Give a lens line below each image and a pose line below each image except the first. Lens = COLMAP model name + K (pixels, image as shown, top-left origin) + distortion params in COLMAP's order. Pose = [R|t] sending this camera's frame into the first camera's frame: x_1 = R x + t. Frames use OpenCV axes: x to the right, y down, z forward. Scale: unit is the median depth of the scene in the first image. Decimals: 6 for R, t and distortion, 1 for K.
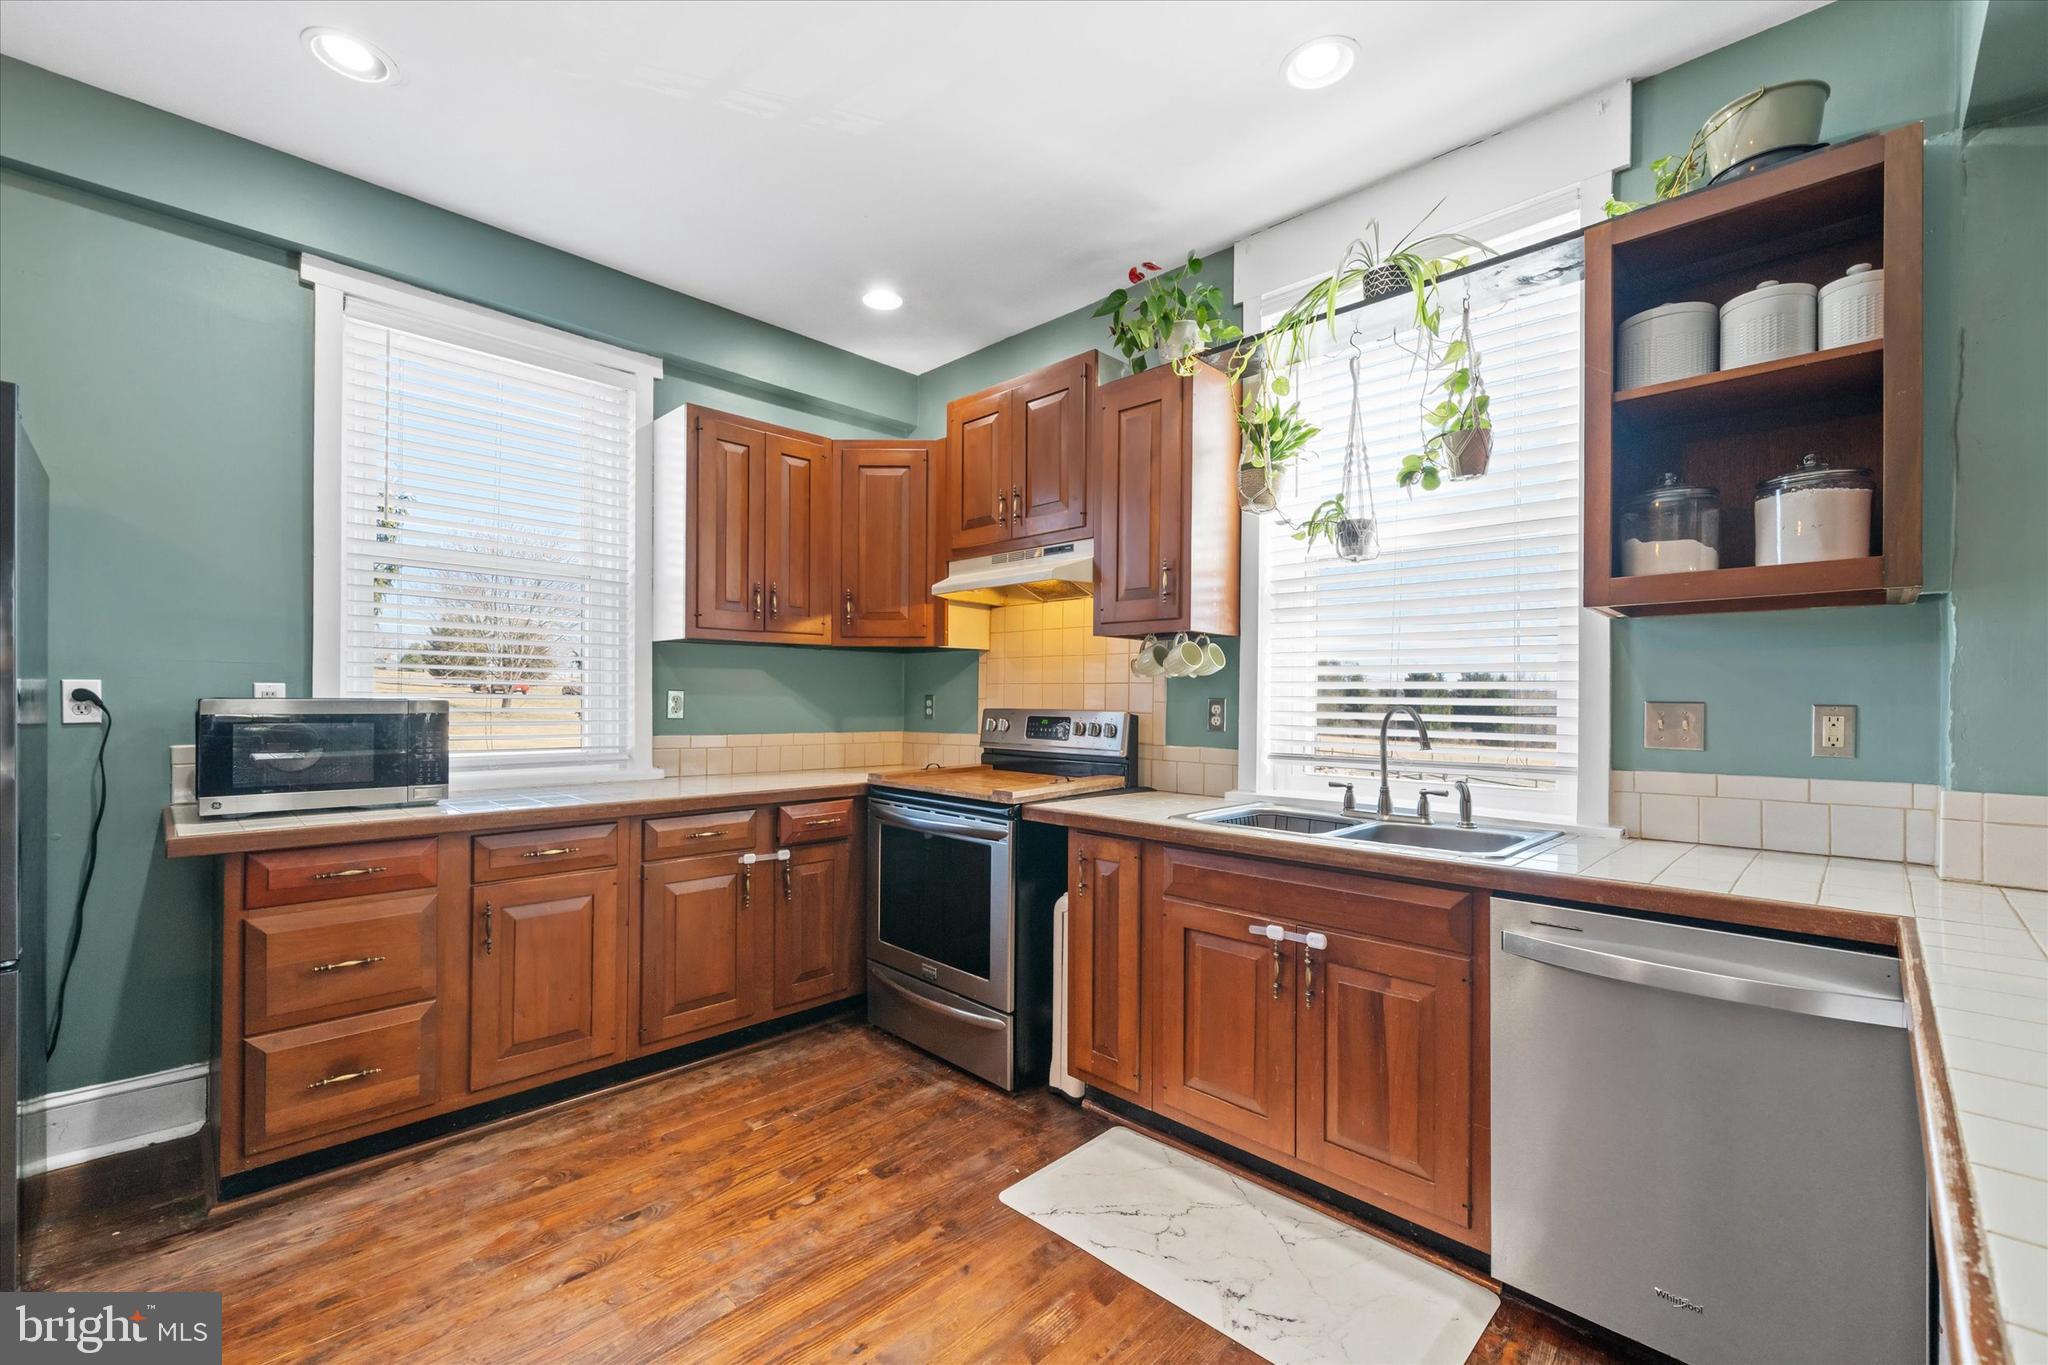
lens RADIAL K [[848.7, 0, 994.2], [0, 848.7, 700.7], [0, 0, 1]] dist [0.001438, -0.000261]
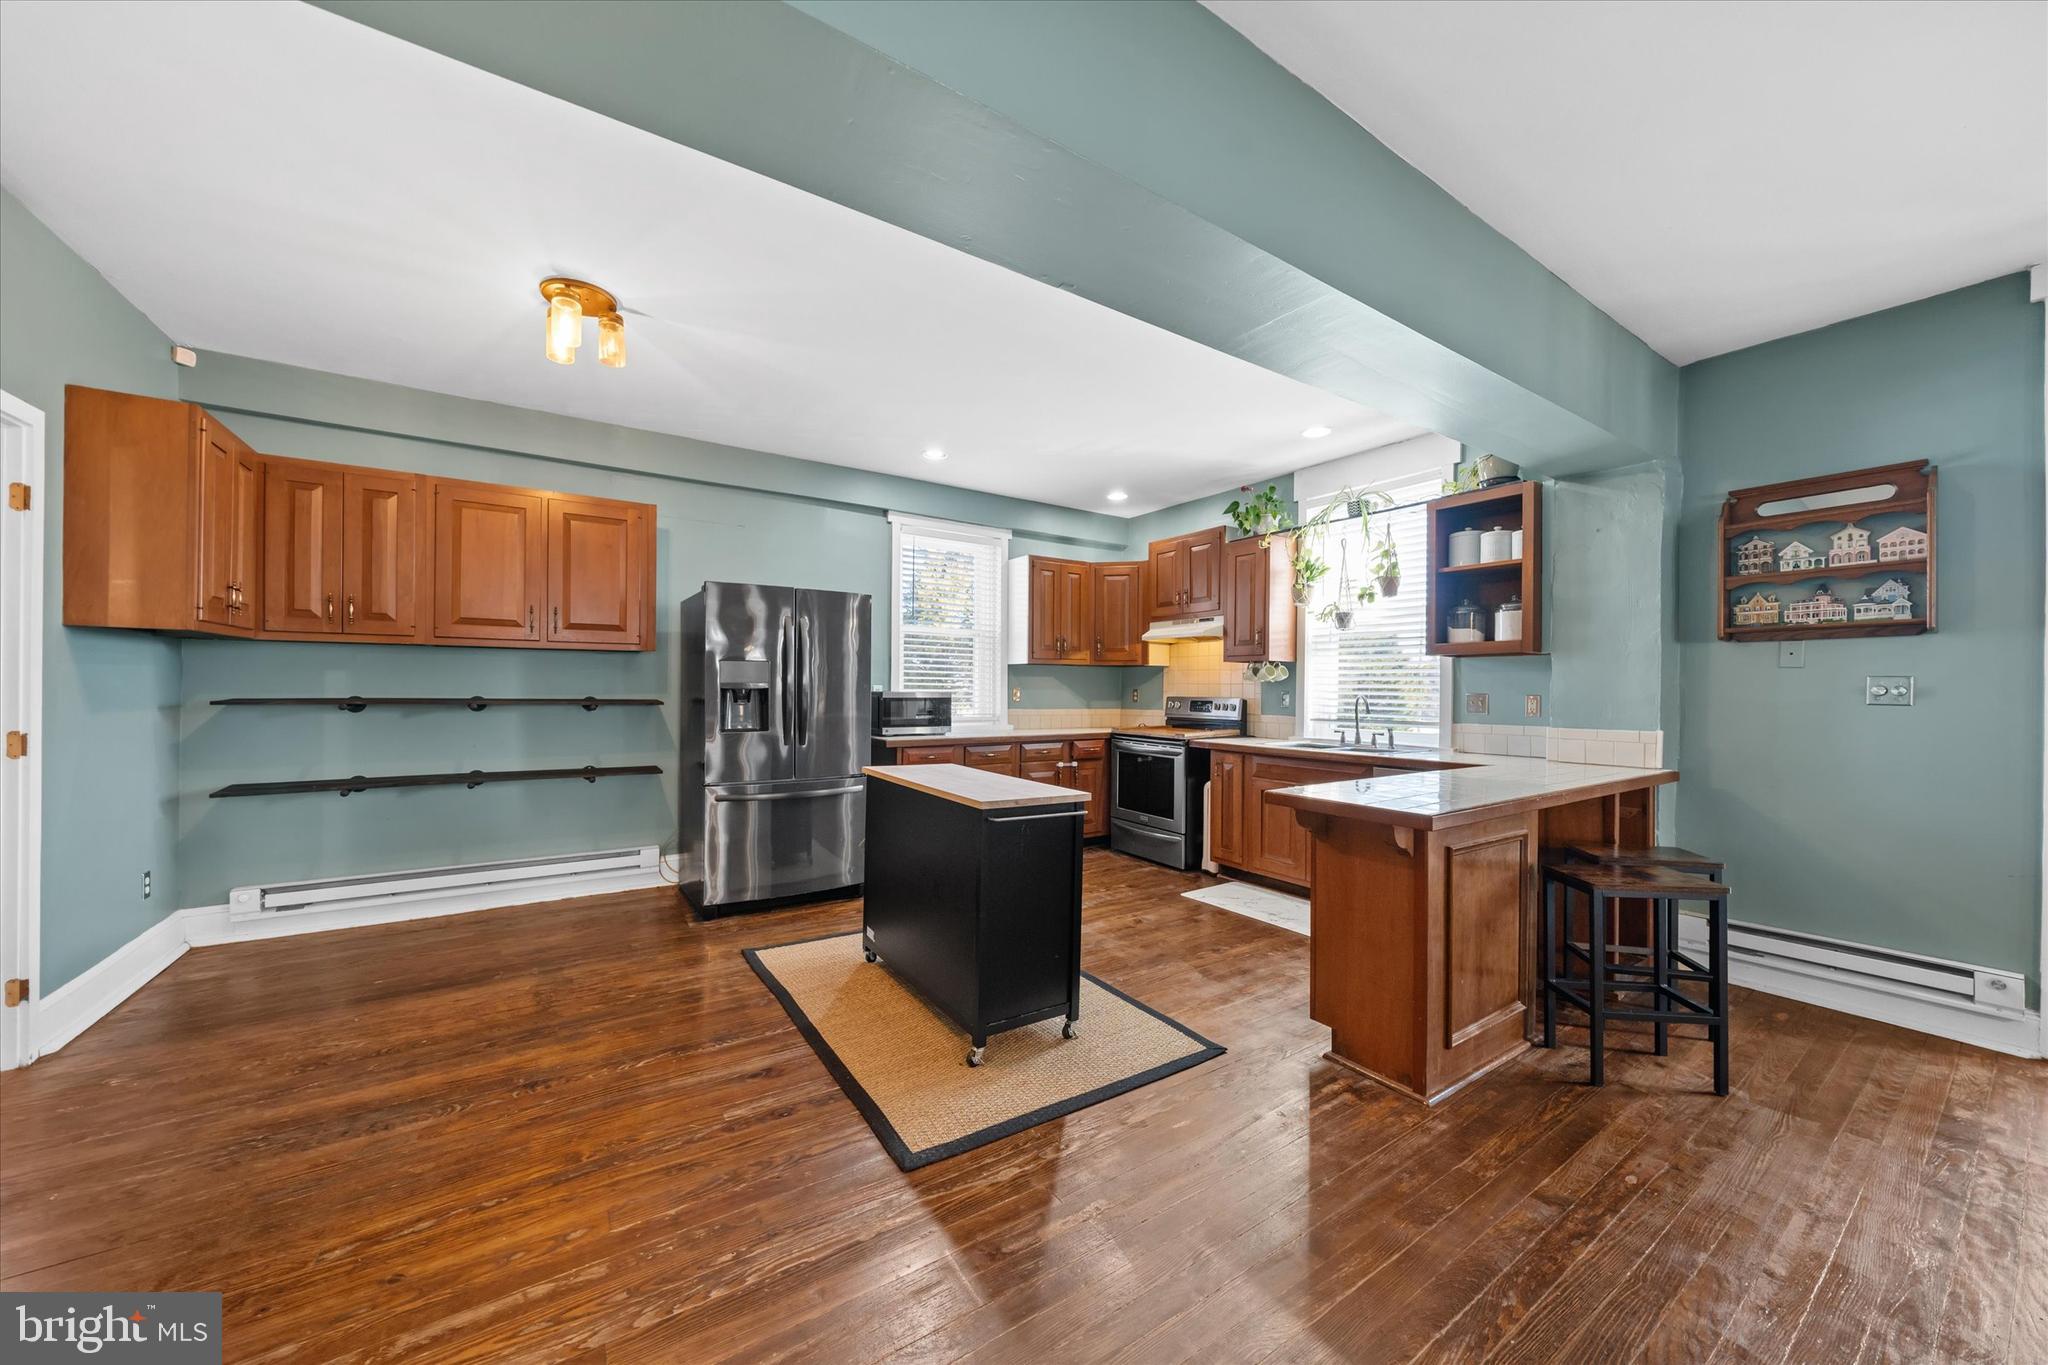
lens RADIAL K [[712.9, 0, 1012.7], [0, 712.9, 689.4], [0, 0, 1]] dist [-0.003960, 0.000083]
pose [[0.981397, 0.000608, -0.191991, -0.065524], [-0.001049, 0.999997, -0.002195, -0.004750], [0.191989, 0.002355, 0.981394, -0.963966]]
